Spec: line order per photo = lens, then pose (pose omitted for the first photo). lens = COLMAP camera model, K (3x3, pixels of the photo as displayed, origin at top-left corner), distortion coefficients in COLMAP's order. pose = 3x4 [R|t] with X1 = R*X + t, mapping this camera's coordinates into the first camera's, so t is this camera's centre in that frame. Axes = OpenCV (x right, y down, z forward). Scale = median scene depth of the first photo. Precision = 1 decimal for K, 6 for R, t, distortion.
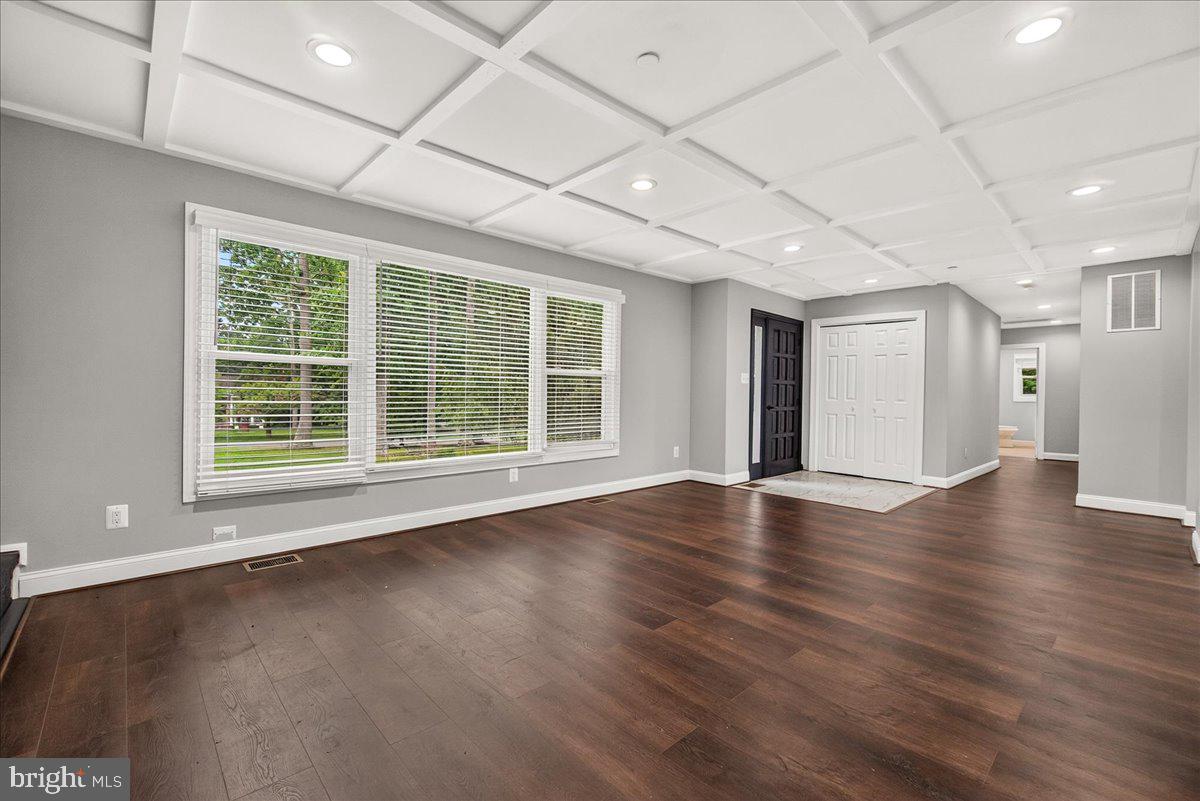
lens RADIAL K [[516.7, 0, 600.0], [0, 516.7, 400.5], [0, 0, 1]] dist [-0.011067, -0.000090]
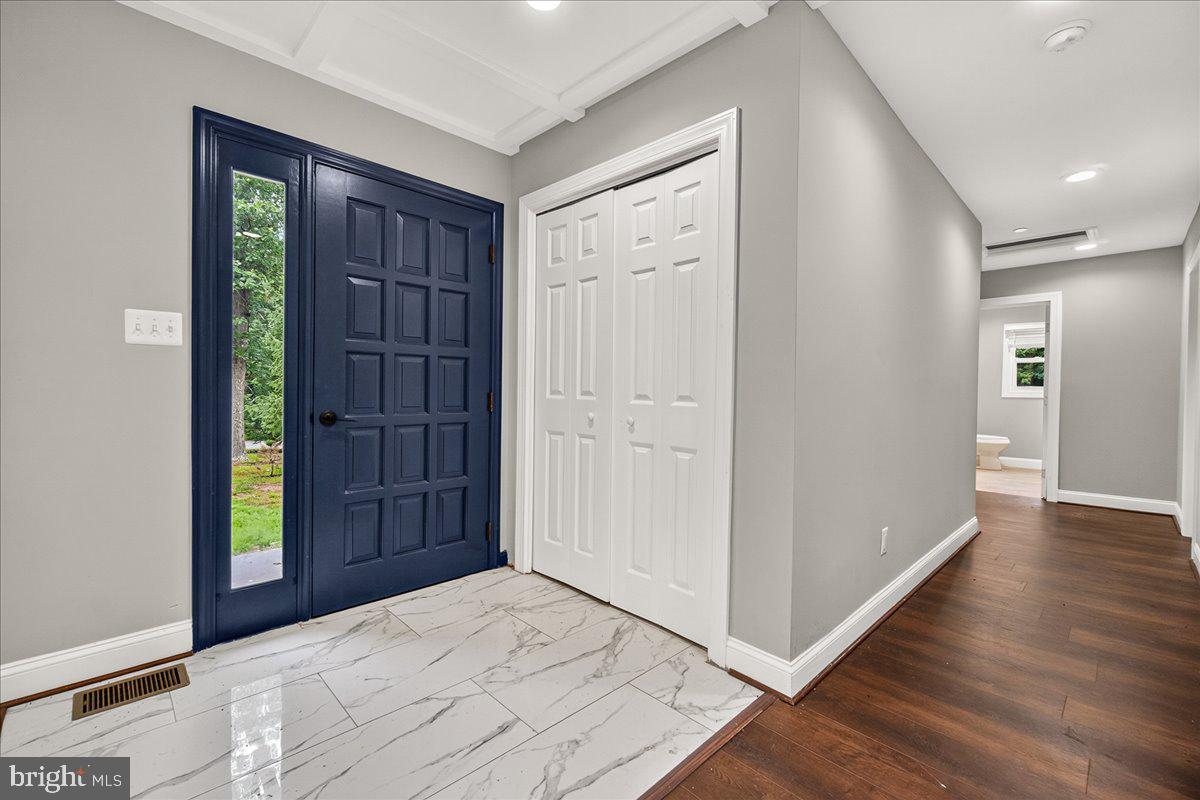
lens RADIAL K [[518.2, 0, 600.0], [0, 518.2, 400.0], [0, 0, 1]] dist [0.020271, 0.000098]
pose [[0.999592, 0.001308, 0.028535, 0.309065], [-0.001642, 0.999930, 0.011695, -0.002427], [-0.028518, -0.011737, 0.999524, 0.390971]]
